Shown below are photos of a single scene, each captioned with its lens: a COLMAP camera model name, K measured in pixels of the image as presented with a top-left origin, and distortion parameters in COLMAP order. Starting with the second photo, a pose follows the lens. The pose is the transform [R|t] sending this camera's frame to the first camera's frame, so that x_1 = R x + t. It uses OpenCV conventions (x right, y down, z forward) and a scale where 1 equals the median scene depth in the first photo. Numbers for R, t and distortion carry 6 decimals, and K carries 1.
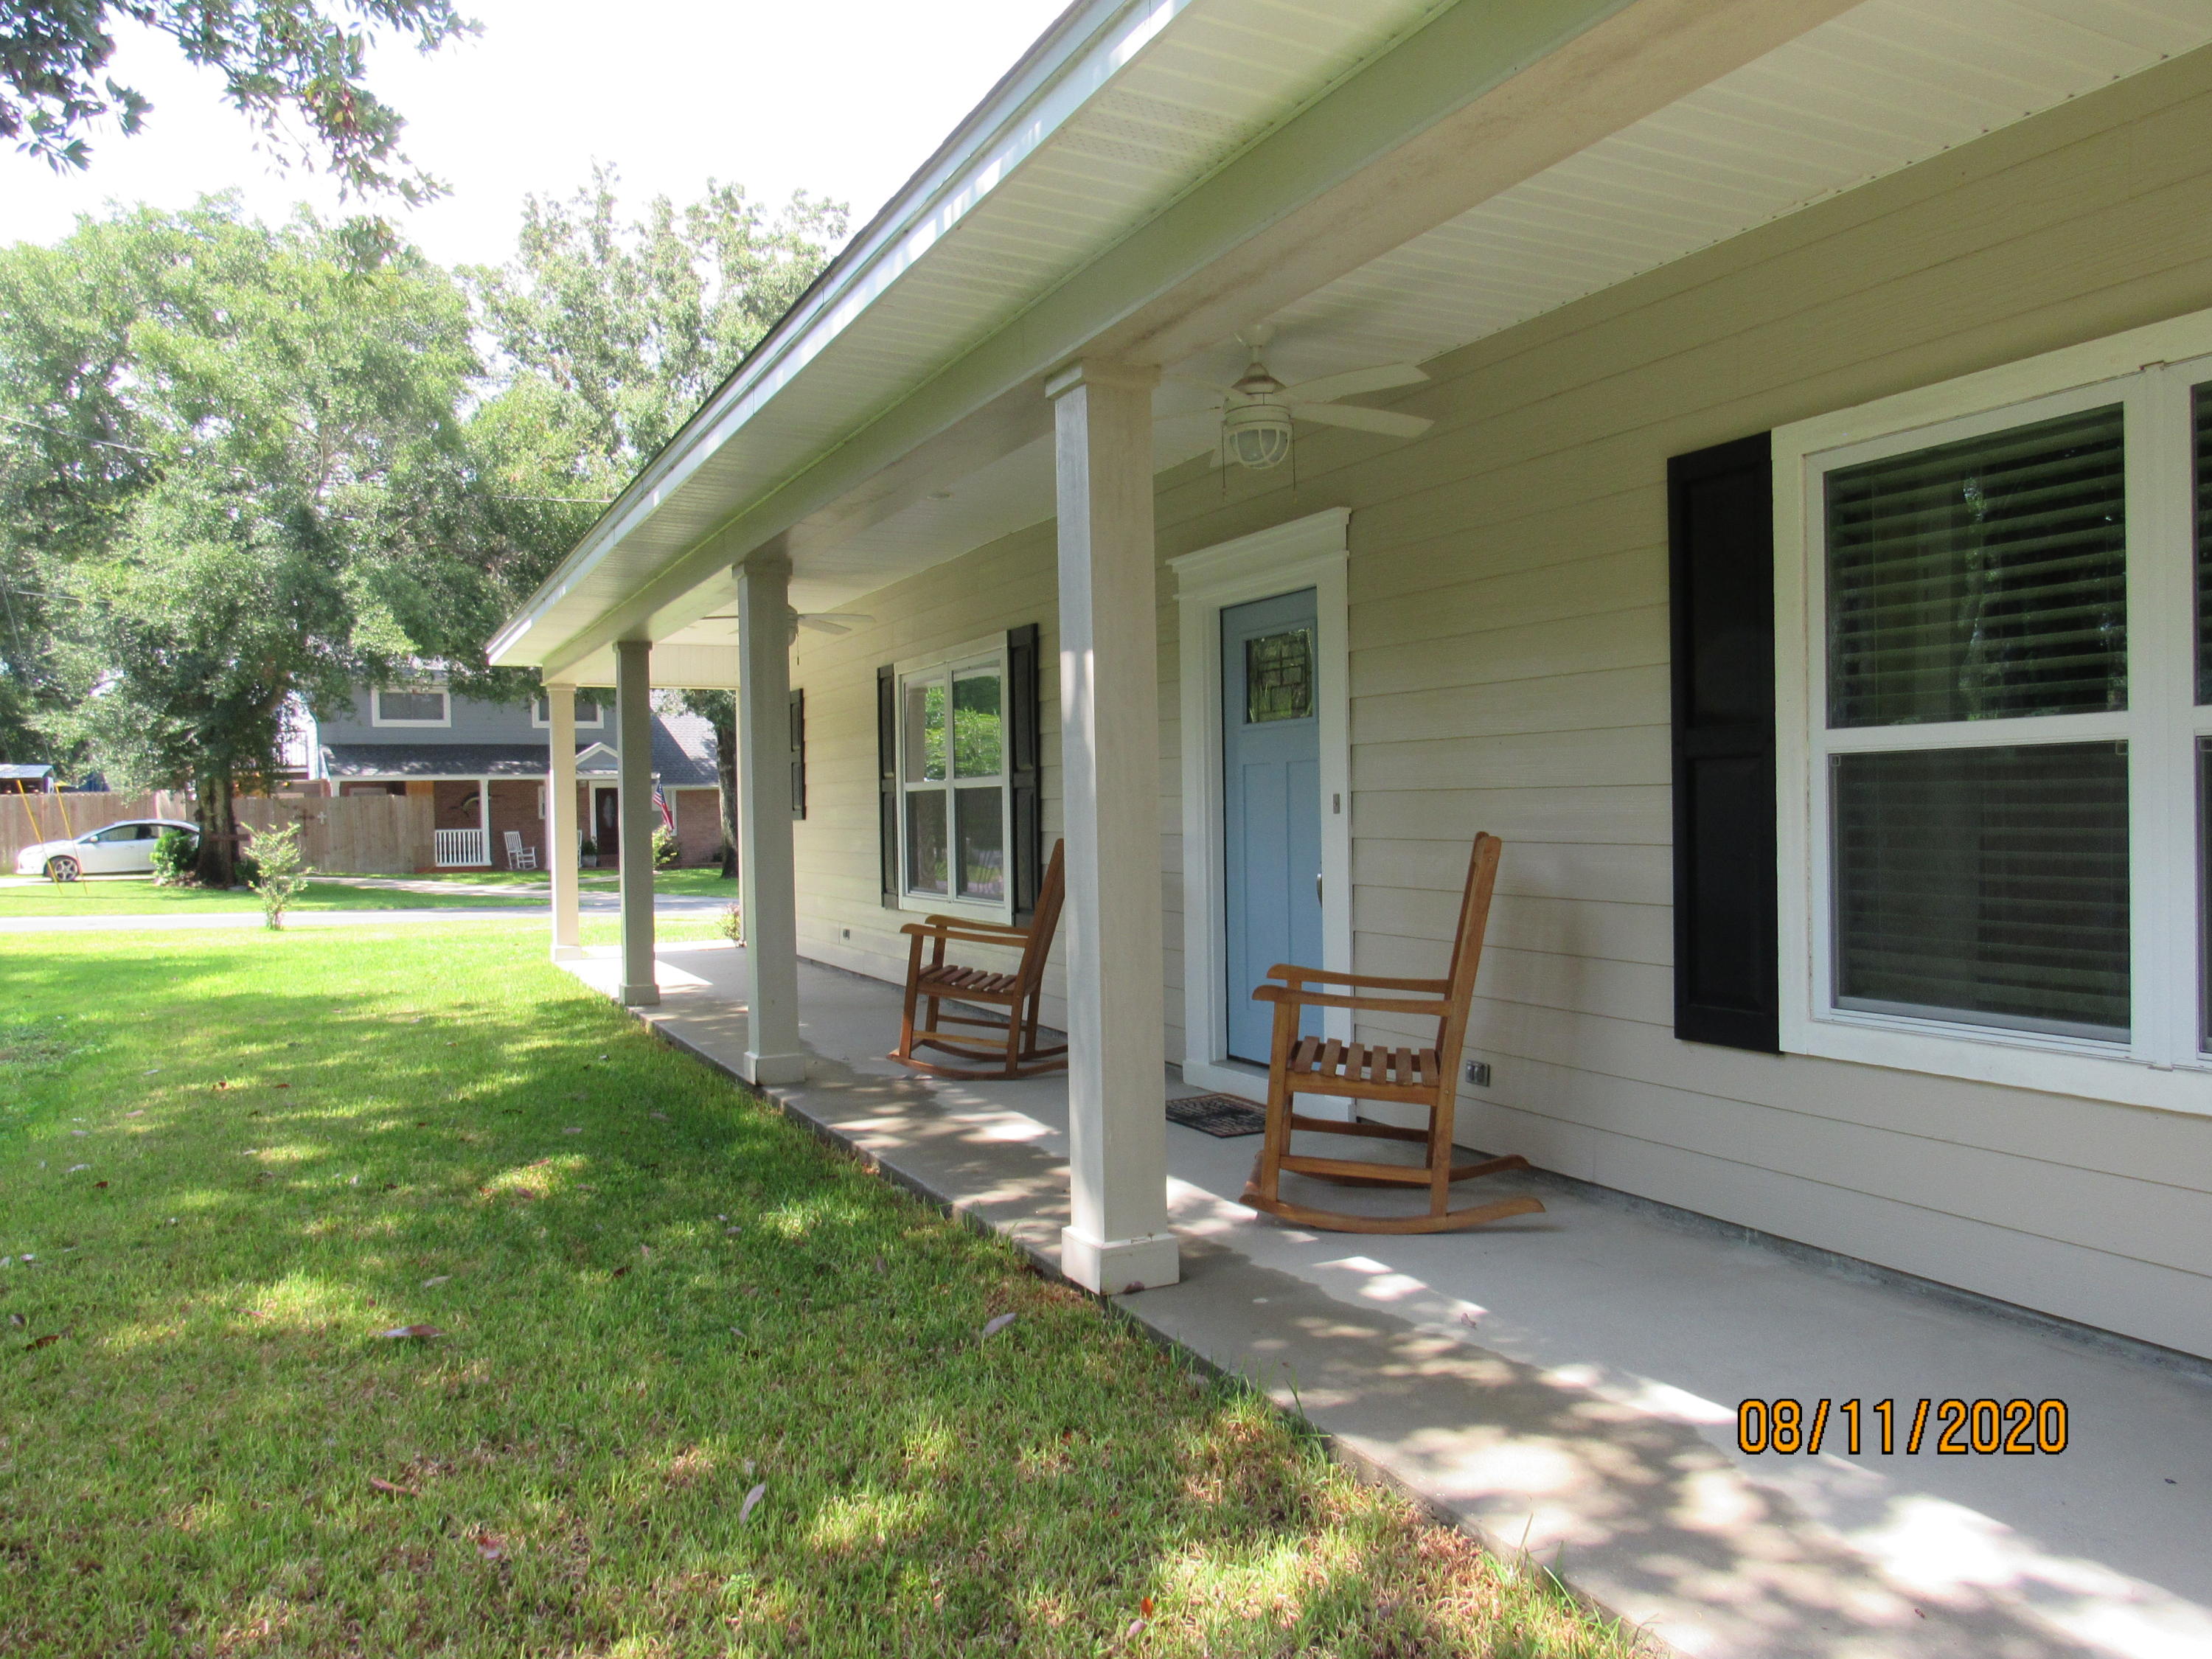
lens RADIAL K [[1580.9, 0, 1105.2], [0, 1580.9, 827.7], [0, 0, 1]] dist [-0.026684, 0.003268]
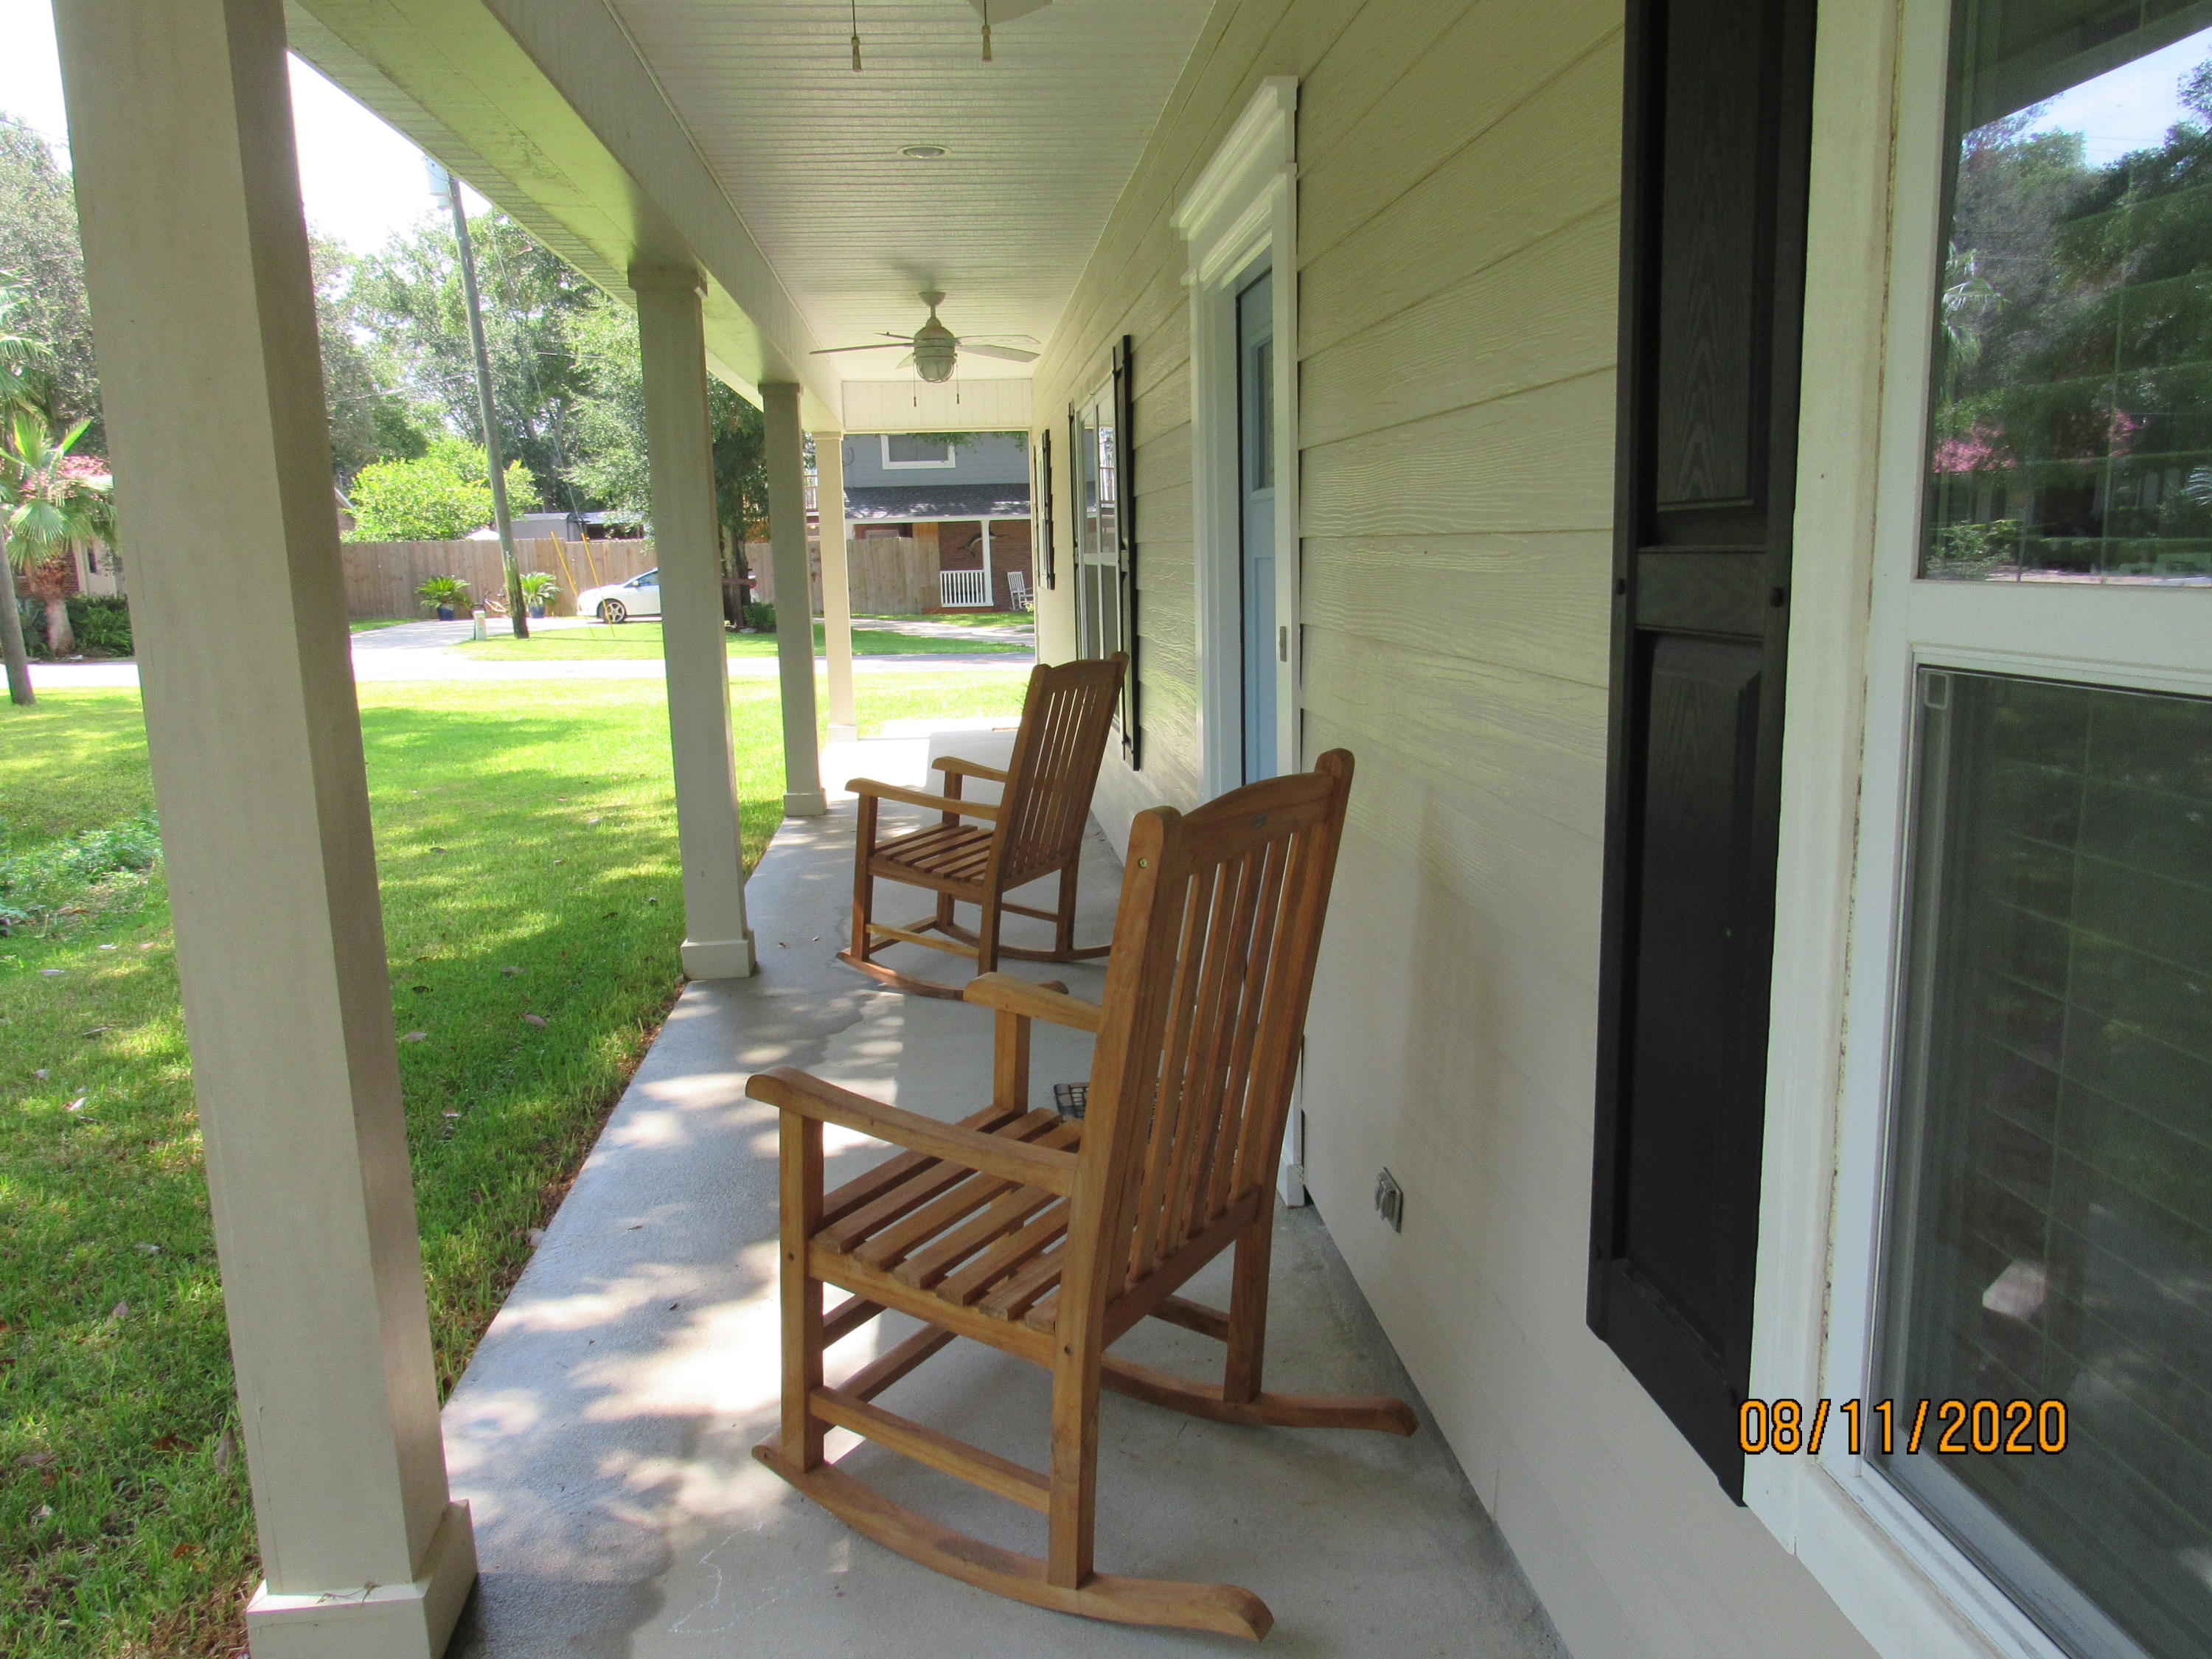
lens RADIAL K [[1580.9, 0, 1101.8], [0, 1580.9, 836.7], [0, 0, 1]] dist [-0.026684, 0.003268]
pose [[0.936986, 0.053867, -0.345189, 0.037463], [0.007353, 0.984783, 0.173635, -0.006074], [0.349289, -0.165232, 0.922332, 0.059849]]
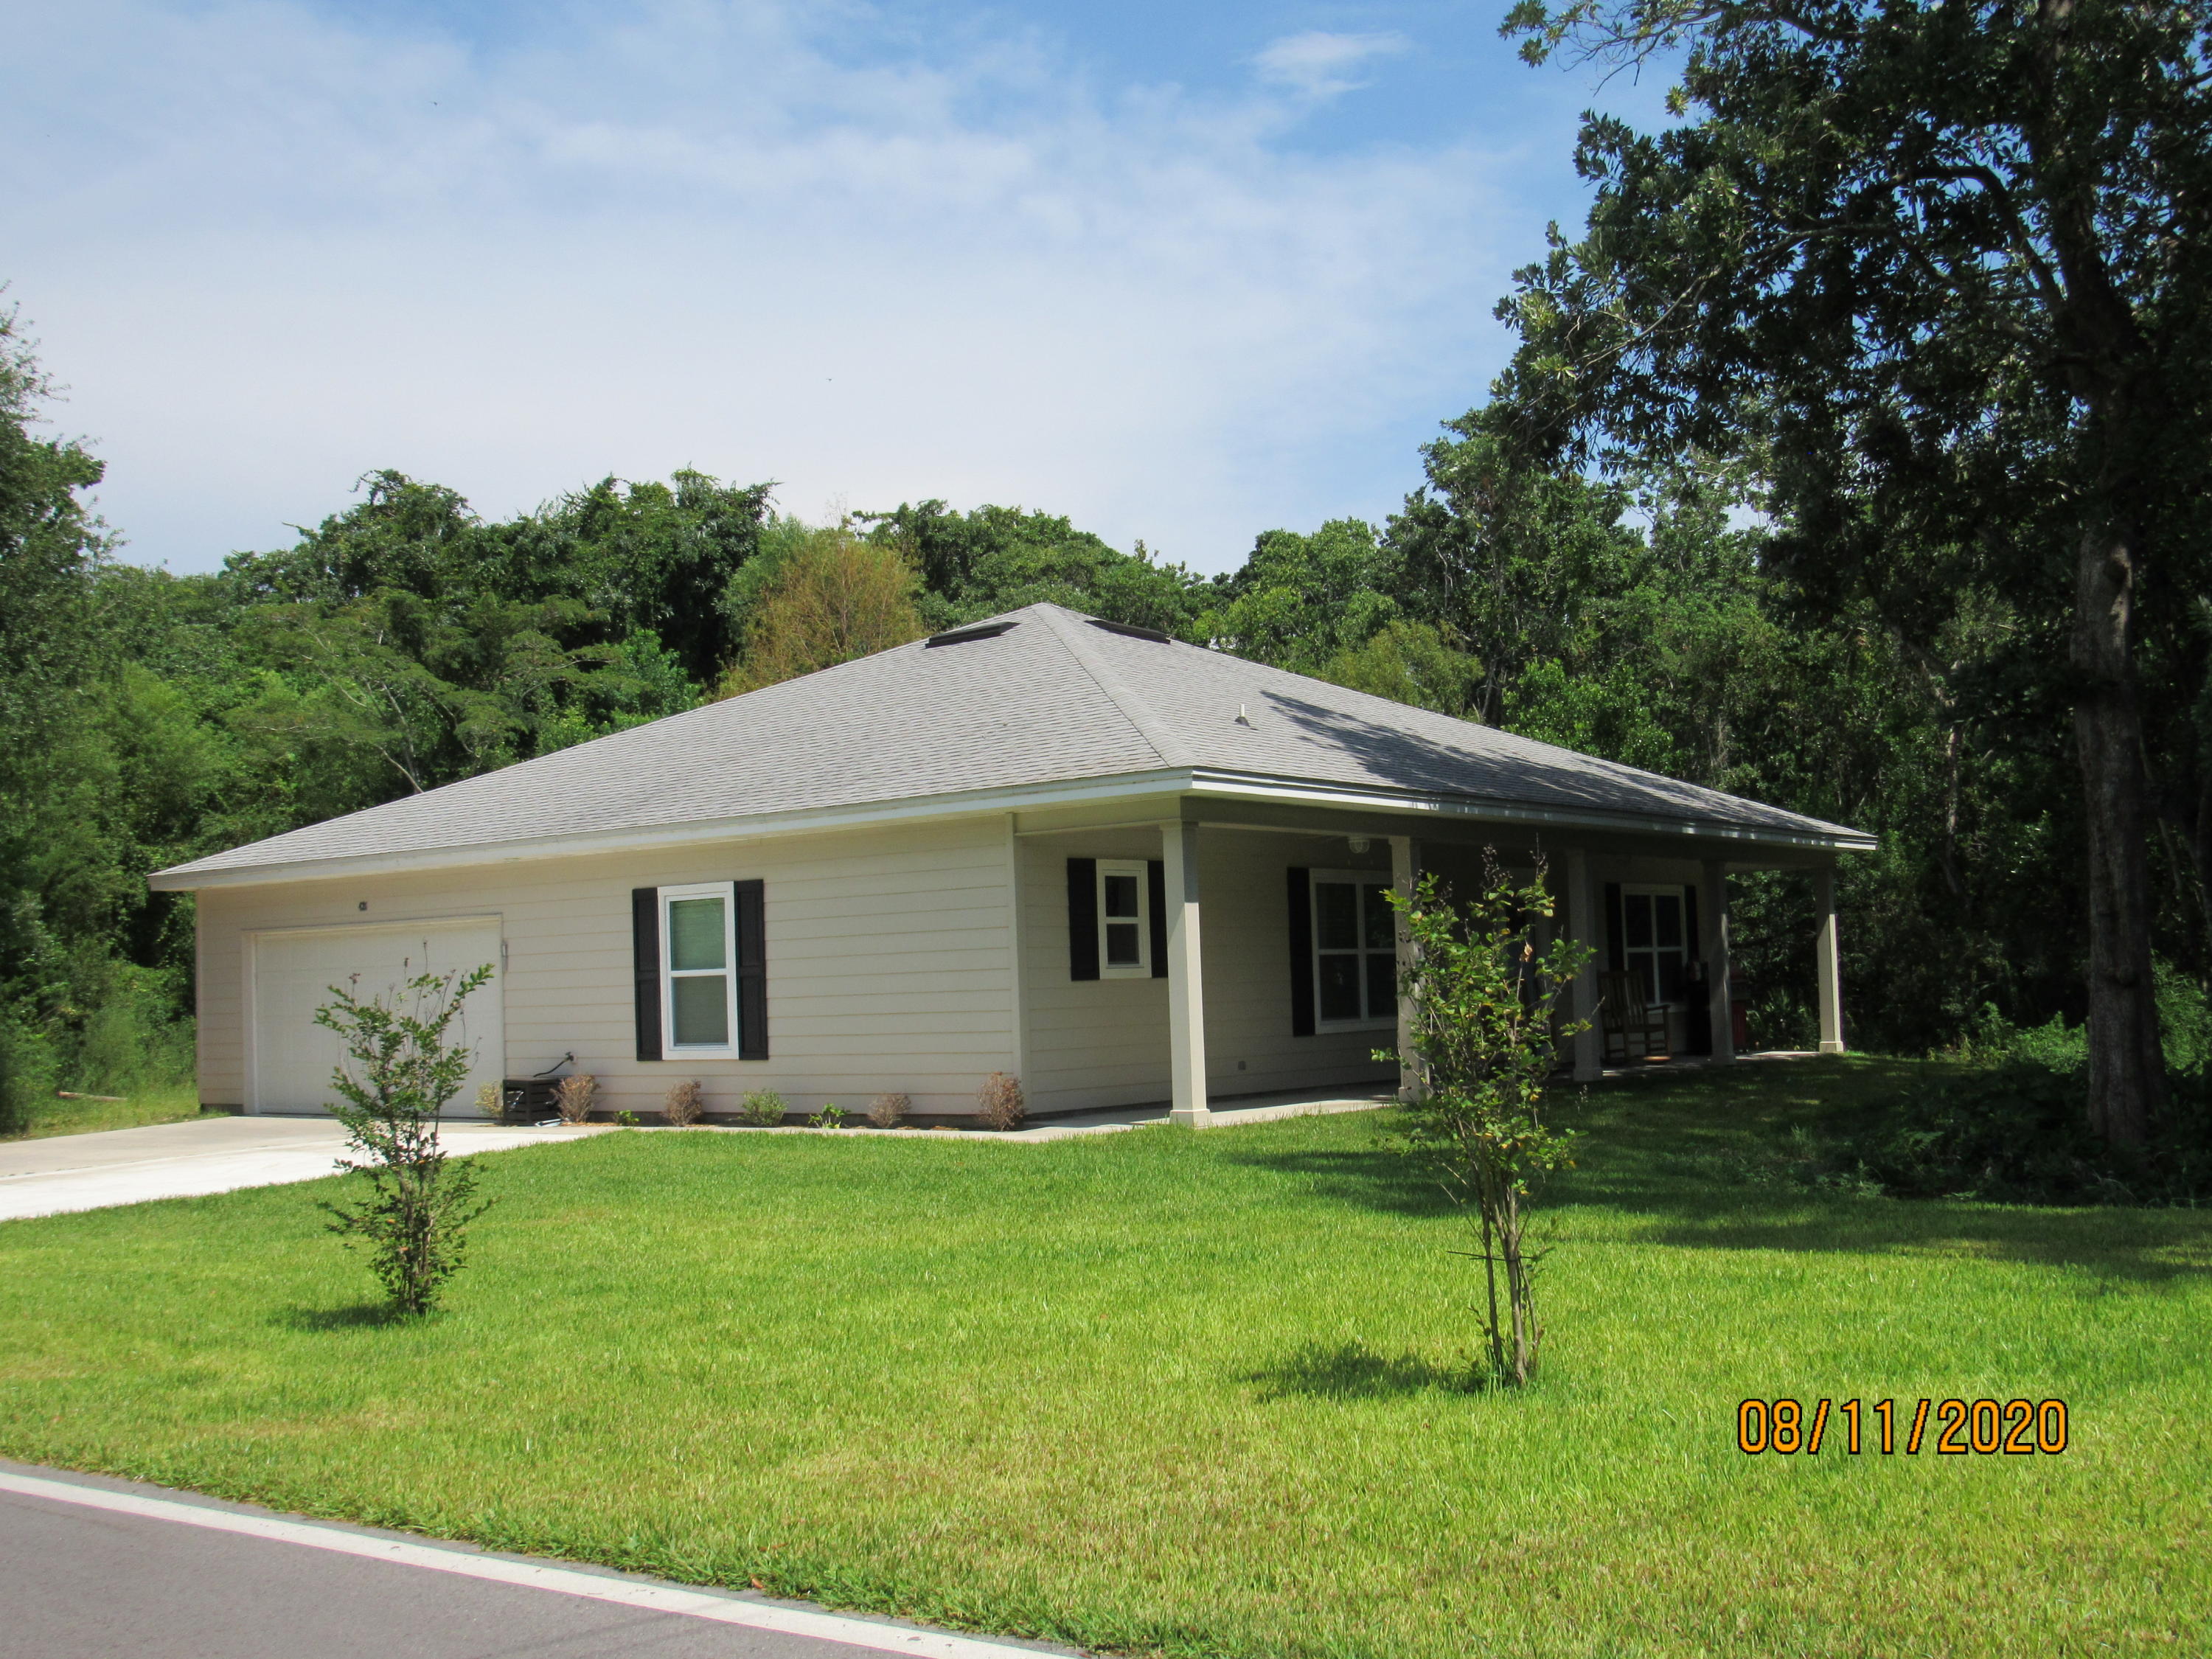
lens RADIAL K [[2303.7, 0, 1103.1], [0, 2303.7, 832.9], [0, 0, 1]] dist [-0.047774, 0.000000]
pose [[0.860217, 0.018075, 0.509607, -0.133152], [0.024151, 0.996806, -0.076121, 0.004804], [-0.509356, 0.077788, 0.857033, -0.388235]]
